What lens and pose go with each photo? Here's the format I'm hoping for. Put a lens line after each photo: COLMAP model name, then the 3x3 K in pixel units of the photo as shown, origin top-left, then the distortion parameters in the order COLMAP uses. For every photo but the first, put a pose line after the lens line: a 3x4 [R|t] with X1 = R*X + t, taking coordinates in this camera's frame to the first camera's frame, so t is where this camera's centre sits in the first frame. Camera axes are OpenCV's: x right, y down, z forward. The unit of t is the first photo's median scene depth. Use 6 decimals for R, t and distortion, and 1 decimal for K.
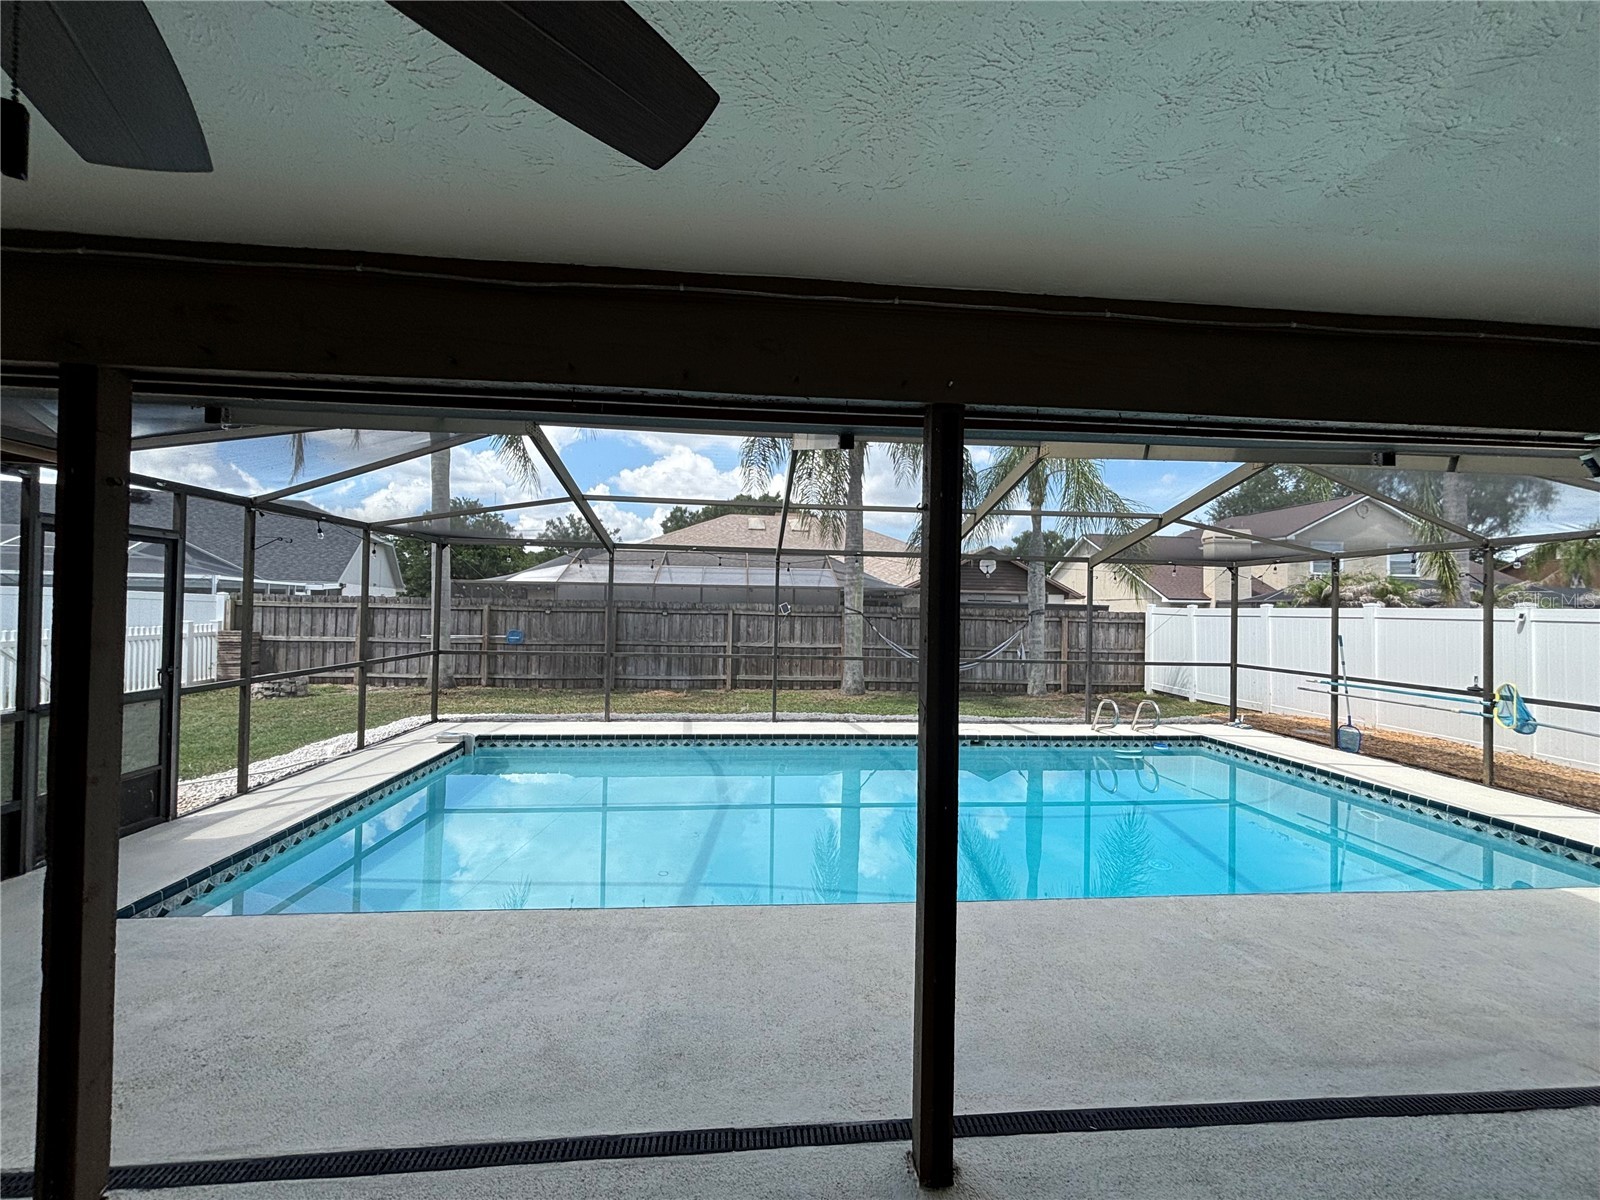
lens RADIAL K [[645.0, 0, 798.4], [0, 645.0, 593.5], [0, 0, 1]] dist [0.005582, -0.002513]
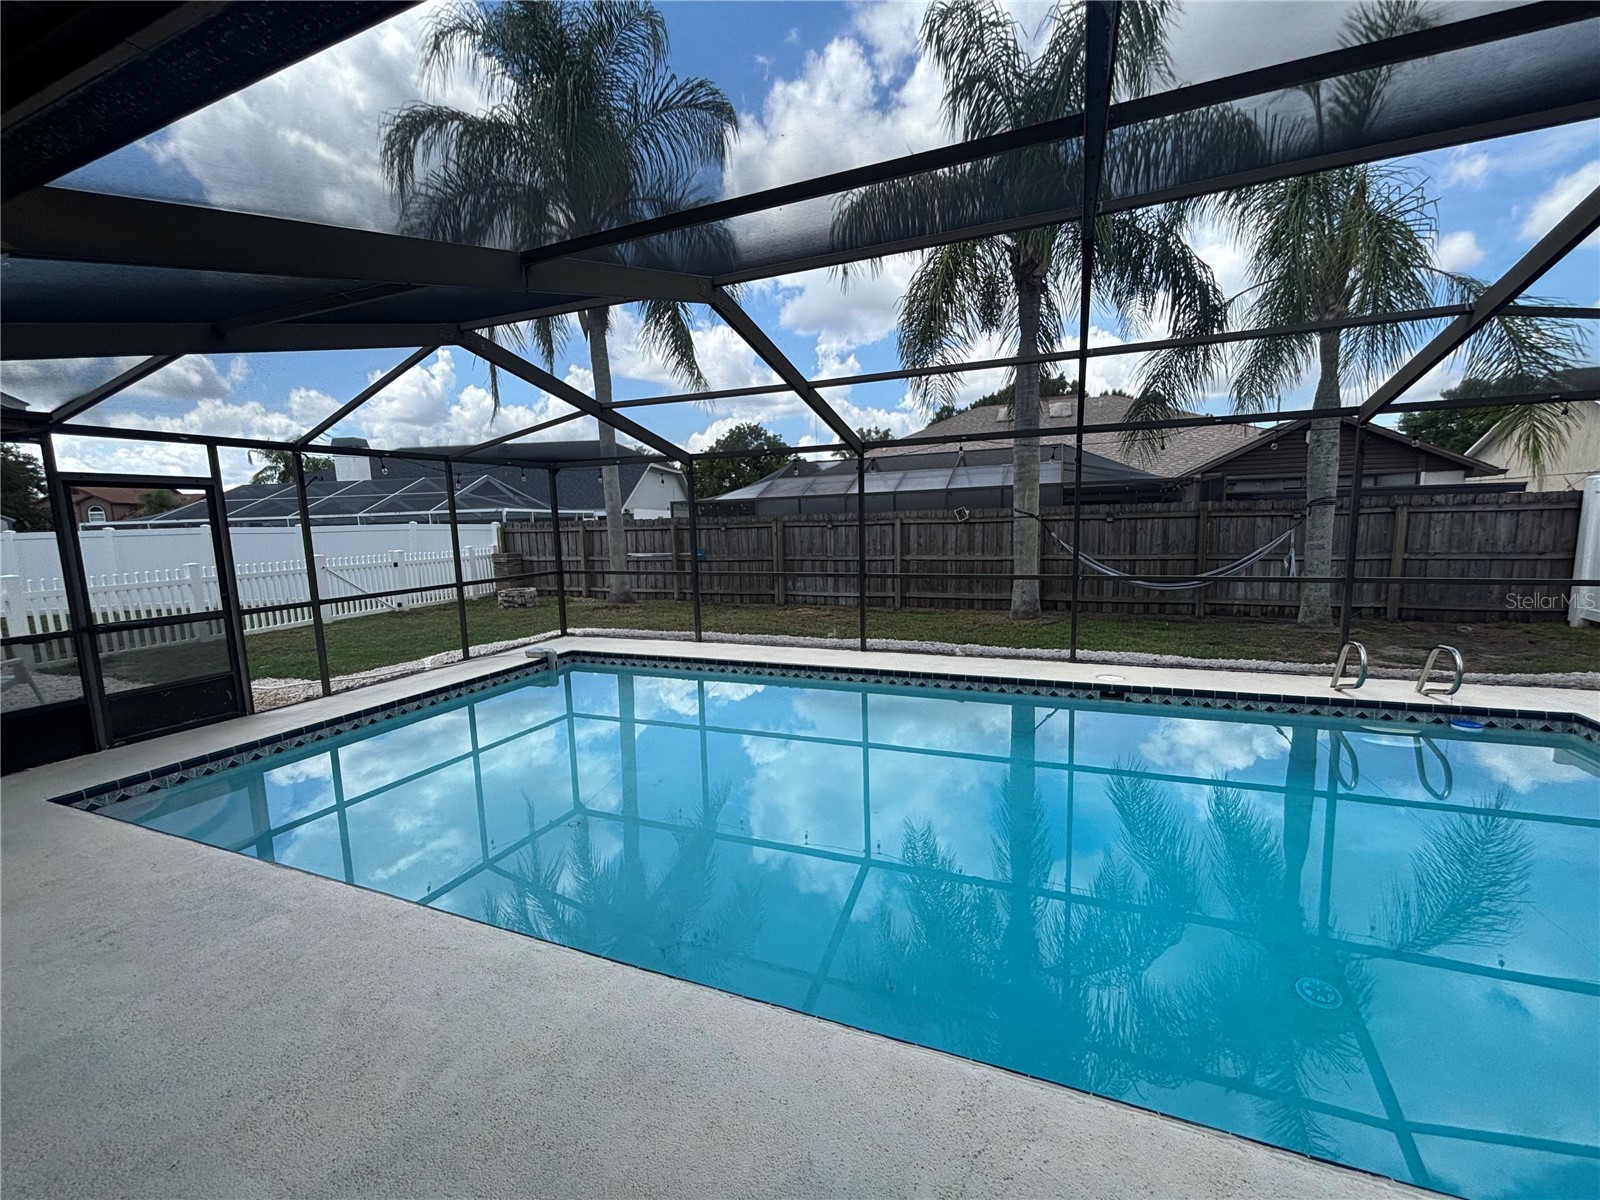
lens RADIAL K [[645.0, 0, 799.1], [0, 645.0, 608.0], [0, 0, 1]] dist [0.005582, -0.002513]
pose [[0.891898, 0.018928, -0.451840, 0.182474], [0.053587, 0.987661, 0.147150, 0.009534], [0.449051, -0.155456, 0.879879, 0.150810]]
